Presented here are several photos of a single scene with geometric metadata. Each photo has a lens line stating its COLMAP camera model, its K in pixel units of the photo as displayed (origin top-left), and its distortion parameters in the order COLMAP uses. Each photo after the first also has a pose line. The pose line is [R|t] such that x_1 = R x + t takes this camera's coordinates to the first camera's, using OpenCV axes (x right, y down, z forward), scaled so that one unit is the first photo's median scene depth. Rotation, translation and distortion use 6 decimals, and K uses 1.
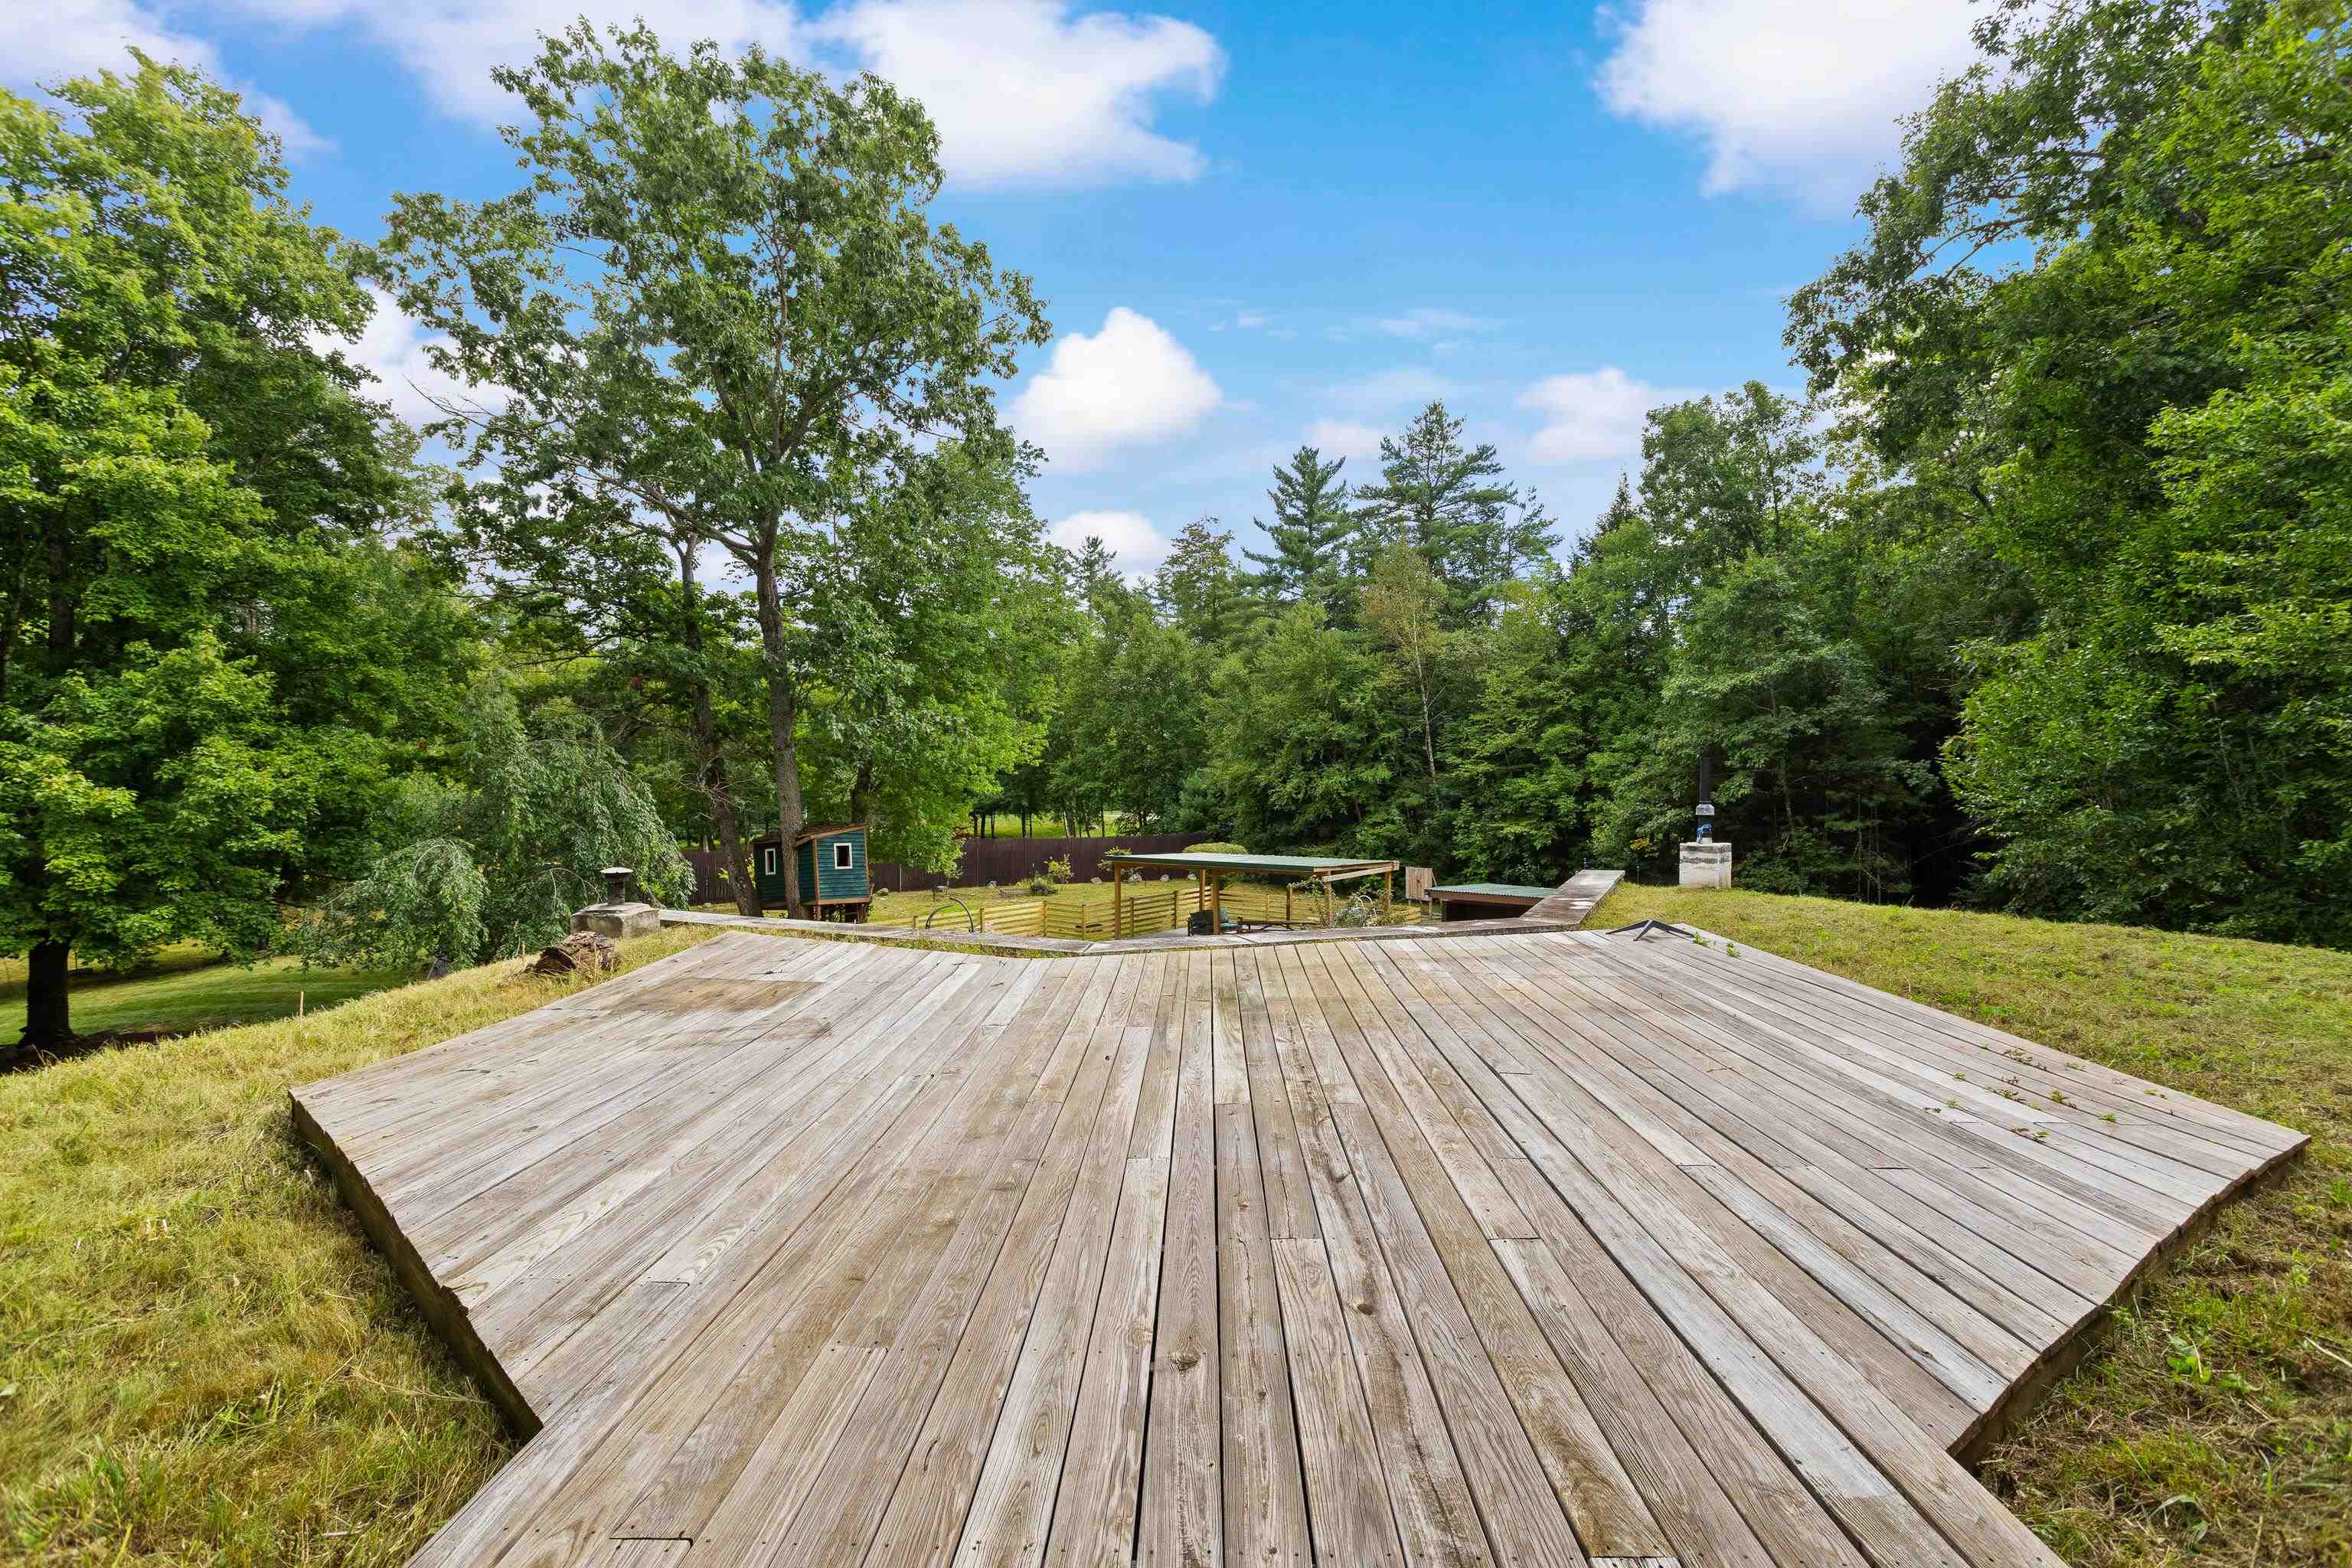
lens RADIAL K [[1116.7, 0, 1179.1], [0, 1116.7, 772.2], [0, 0, 1]] dist [0.001069, 0.001585]
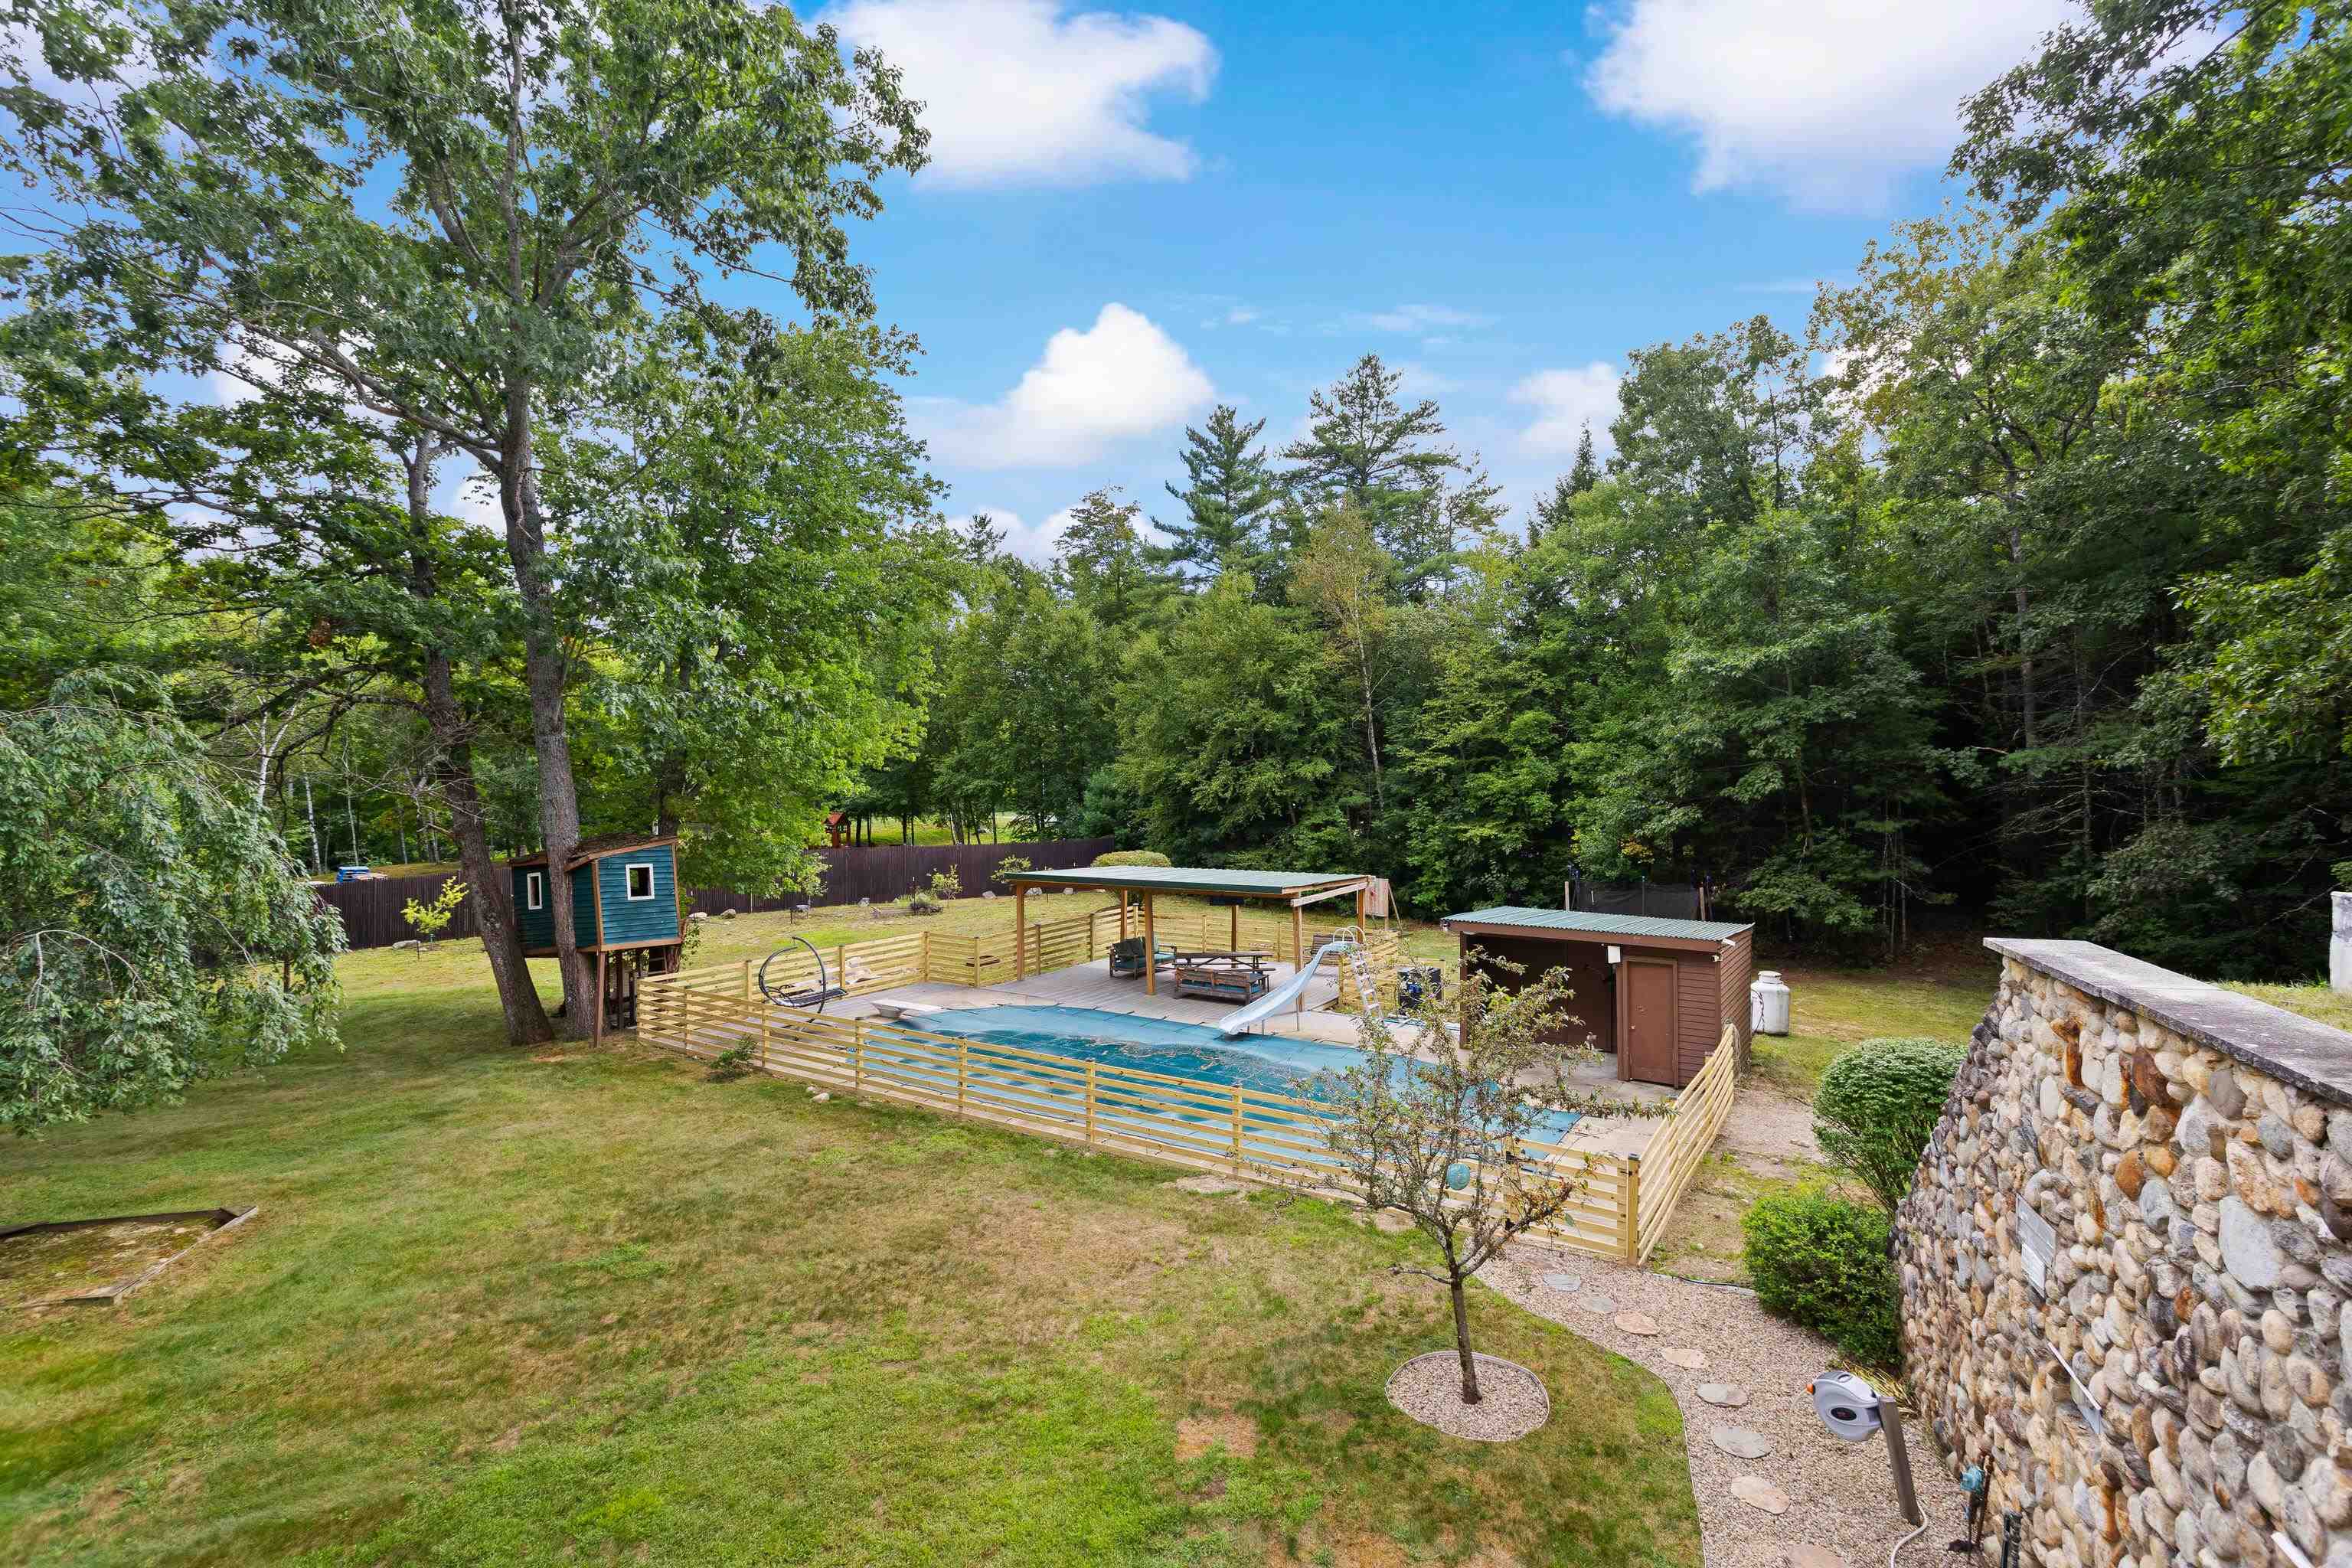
lens RADIAL K [[1116.7, 0, 1179.1], [0, 1116.7, 772.2], [0, 0, 1]] dist [0.001069, 0.001585]
pose [[0.995025, -0.004113, 0.099539, -0.014898], [0.004030, 0.999991, 0.001030, 0.002633], [-0.099542, -0.000624, 0.995033, 0.143527]]
